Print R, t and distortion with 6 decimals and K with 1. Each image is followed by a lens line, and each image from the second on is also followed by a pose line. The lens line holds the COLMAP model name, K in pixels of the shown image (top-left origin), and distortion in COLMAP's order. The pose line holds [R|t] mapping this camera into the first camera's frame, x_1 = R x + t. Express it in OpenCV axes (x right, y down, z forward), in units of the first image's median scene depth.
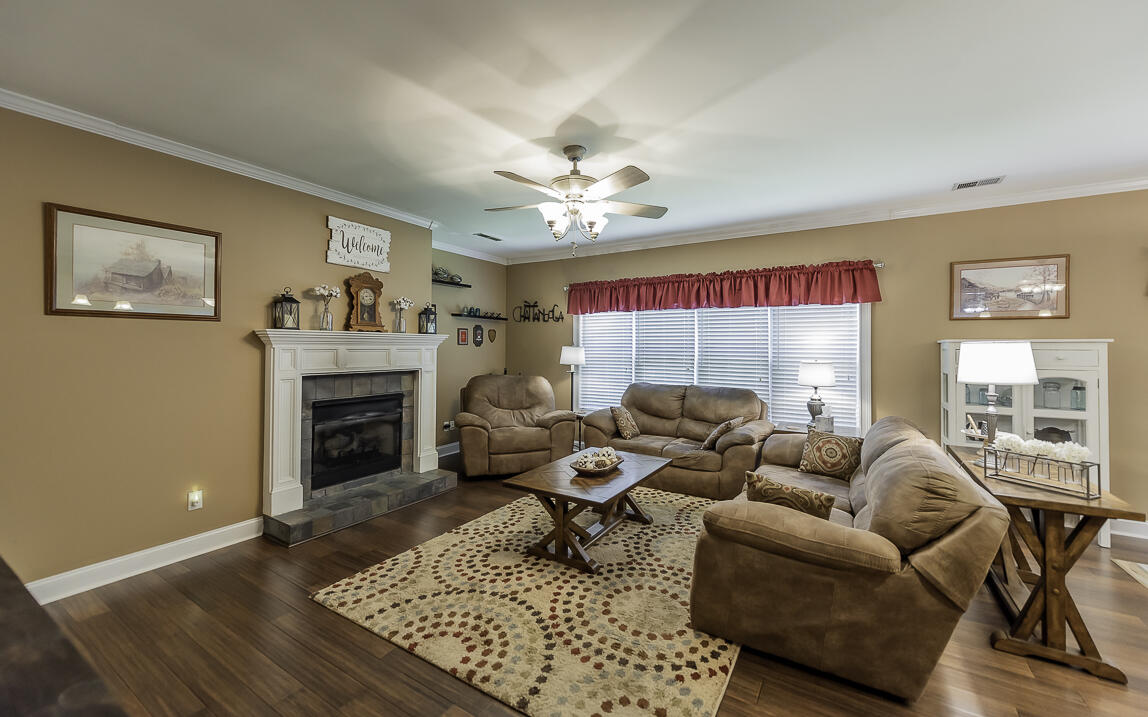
lens RADIAL K [[447.8, 0, 575.4], [0, 447.8, 342.6], [0, 0, 1]] dist [0.016639, -0.001978]
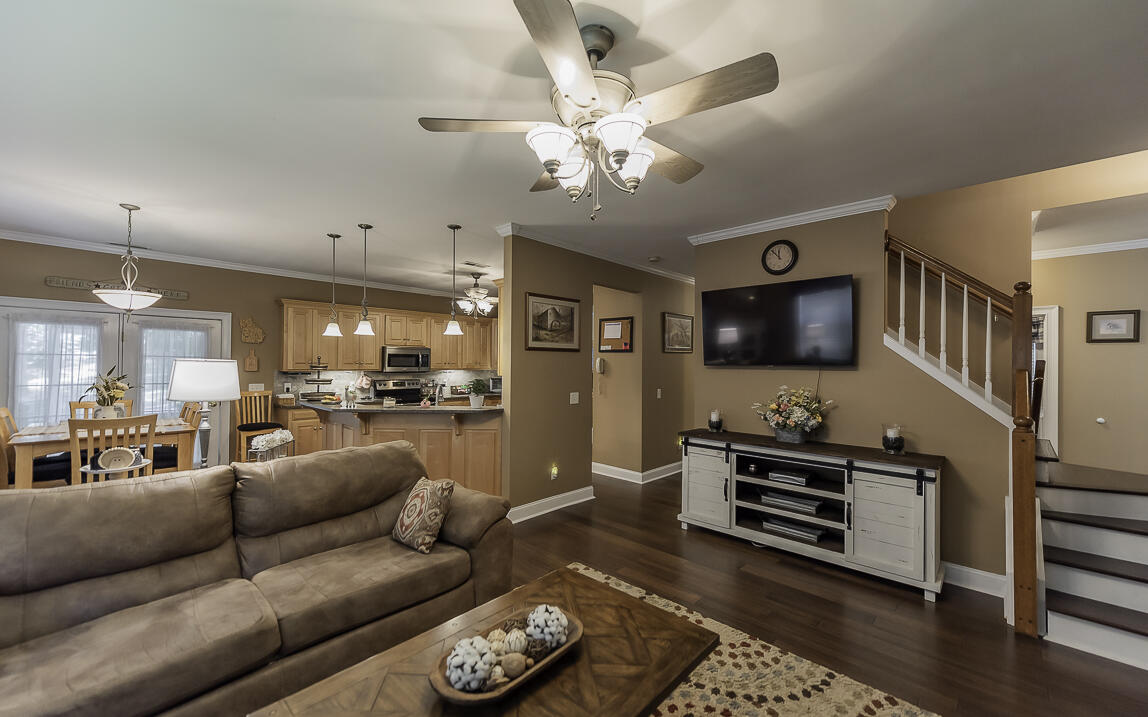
lens RADIAL K [[447.8, 0, 571.7], [0, 447.8, 361.5], [0, 0, 1]] dist [0.016639, -0.001978]
pose [[-0.977532, -0.014647, 0.210279, -0.078704], [-0.017810, 0.999755, -0.013153, 0.000110], [-0.210035, -0.016602, -0.977553, 1.208788]]
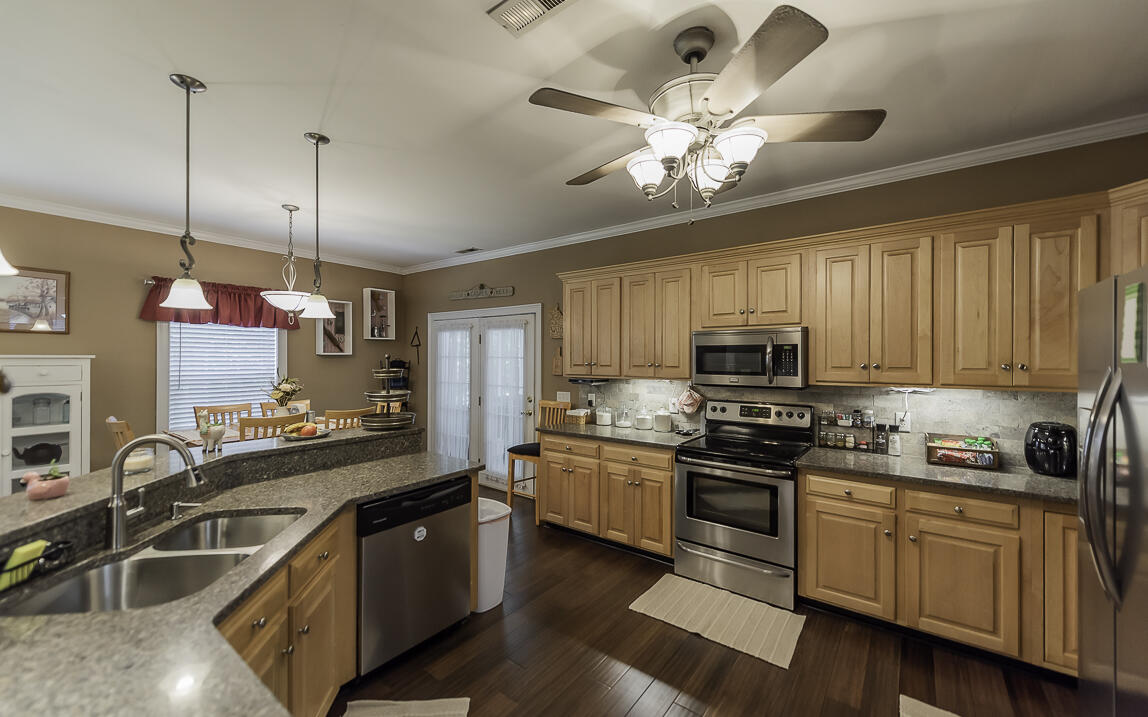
lens RADIAL K [[447.8, 0, 577.2], [0, 447.8, 354.7], [0, 0, 1]] dist [0.016639, -0.001978]
pose [[0.087716, 0.003155, 0.996141, 0.147163], [-0.013652, 0.999905, -0.001965, -0.019647], [-0.996052, -0.013427, 0.087751, -0.226280]]
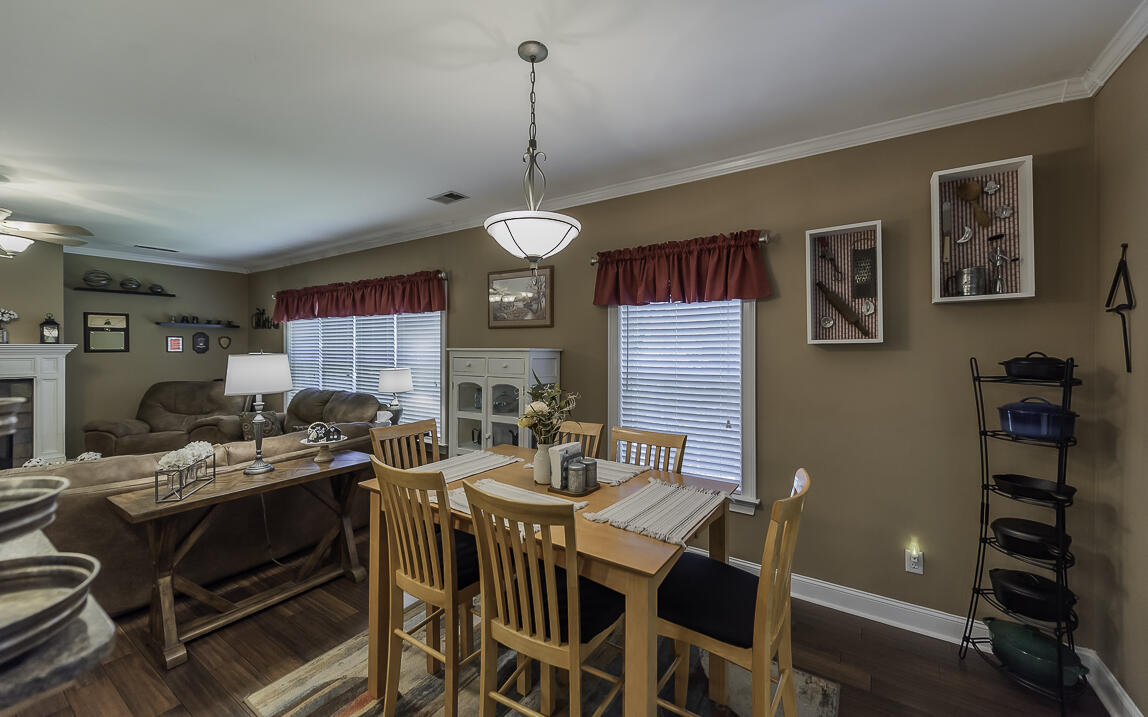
lens RADIAL K [[447.8, 0, 570.1], [0, 447.8, 344.4], [0, 0, 1]] dist [0.016639, -0.001978]
pose [[0.999294, -0.006229, -0.037041, 1.096227], [0.006340, 0.999976, 0.002872, -0.015134], [0.037022, -0.003105, 0.999310, -0.019557]]
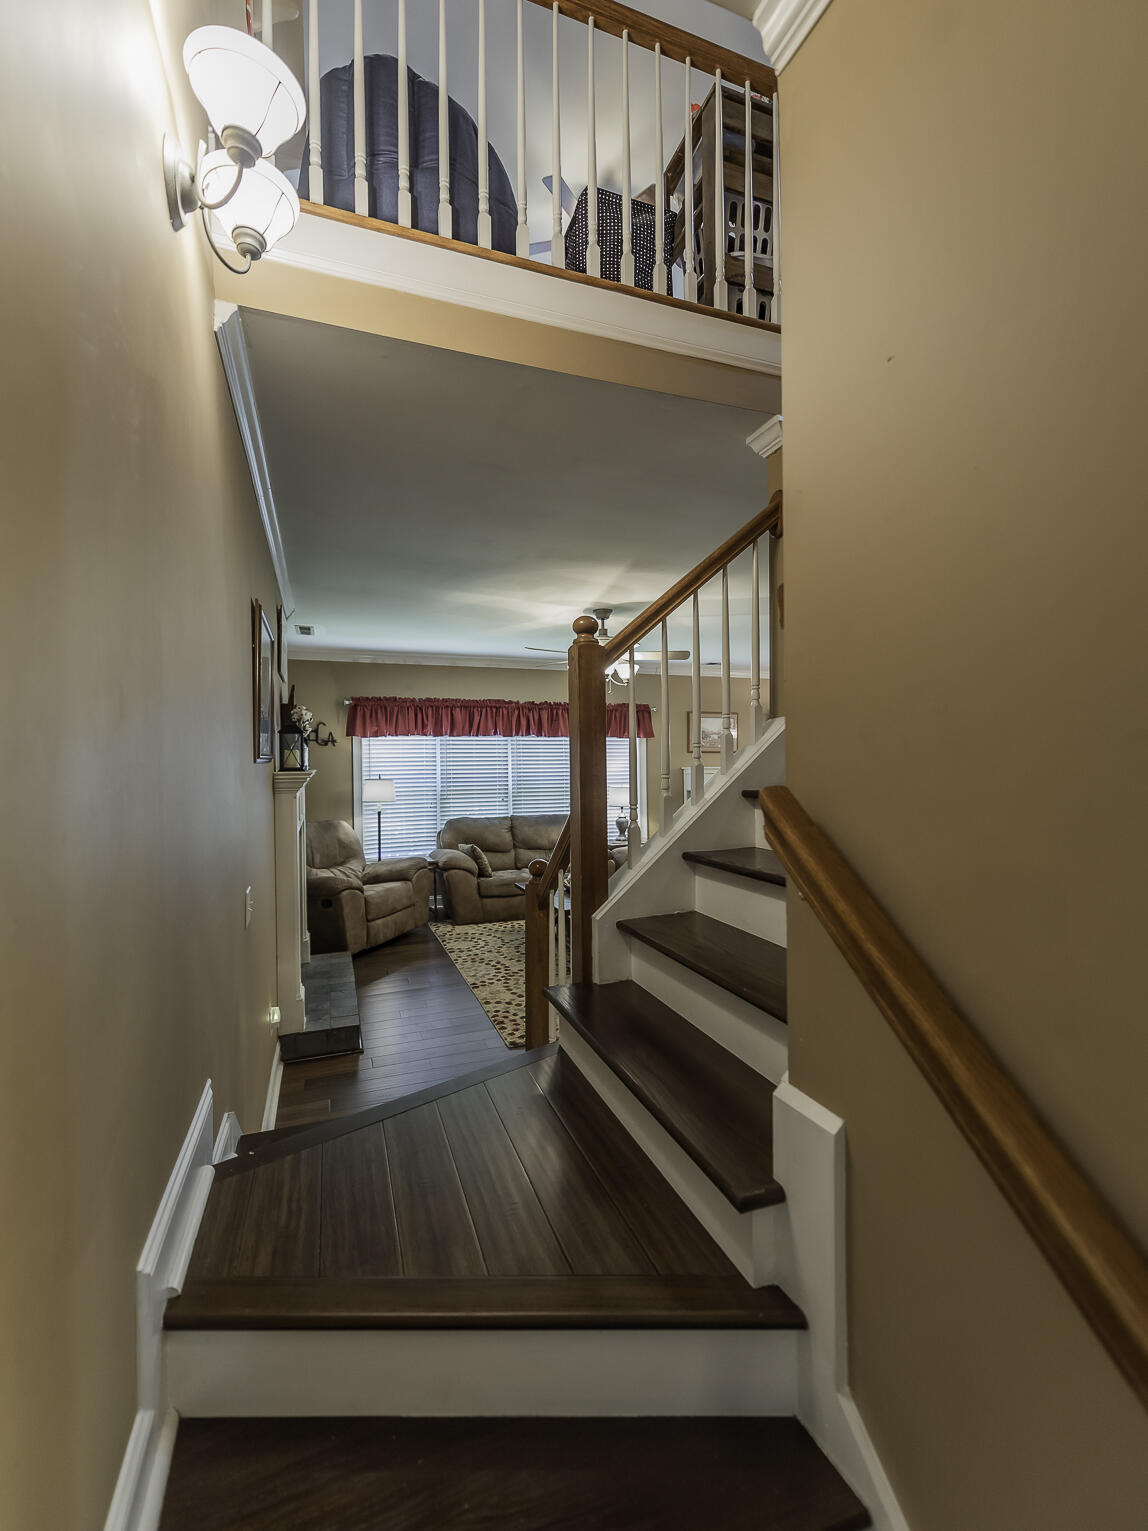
lens RADIAL K [[674.3, 0, 584.7], [0, 674.3, 757.0], [0, 0, 1]] dist [-0.000636, -0.000051]
pose [[0.605725, -0.006101, 0.795651, -1.075121], [0.009625, 0.999954, 0.000340, -0.040461], [-0.795616, 0.007452, 0.605756, -0.011260]]
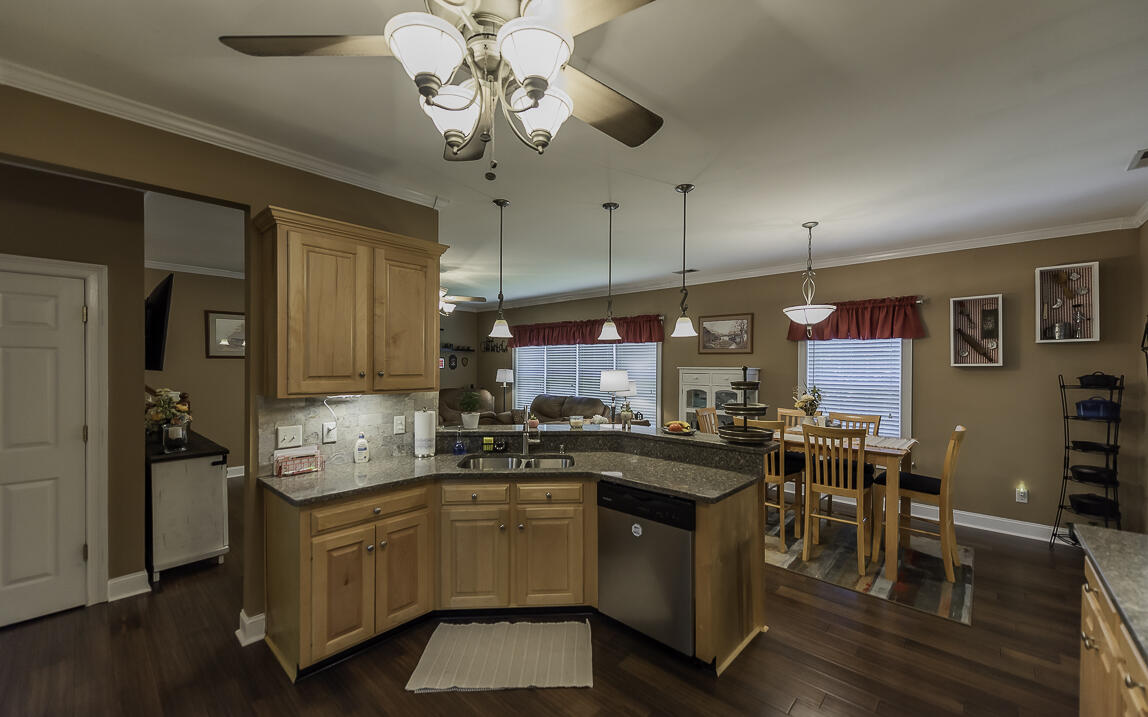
lens RADIAL K [[447.8, 0, 574.4], [0, 447.8, 366.3], [0, 0, 1]] dist [0.016639, -0.001978]
pose [[0.983242, -0.000235, -0.182304, 0.718429], [0.001925, 0.999957, 0.009093, -0.023431], [0.182294, -0.009291, 0.983200, -0.600428]]
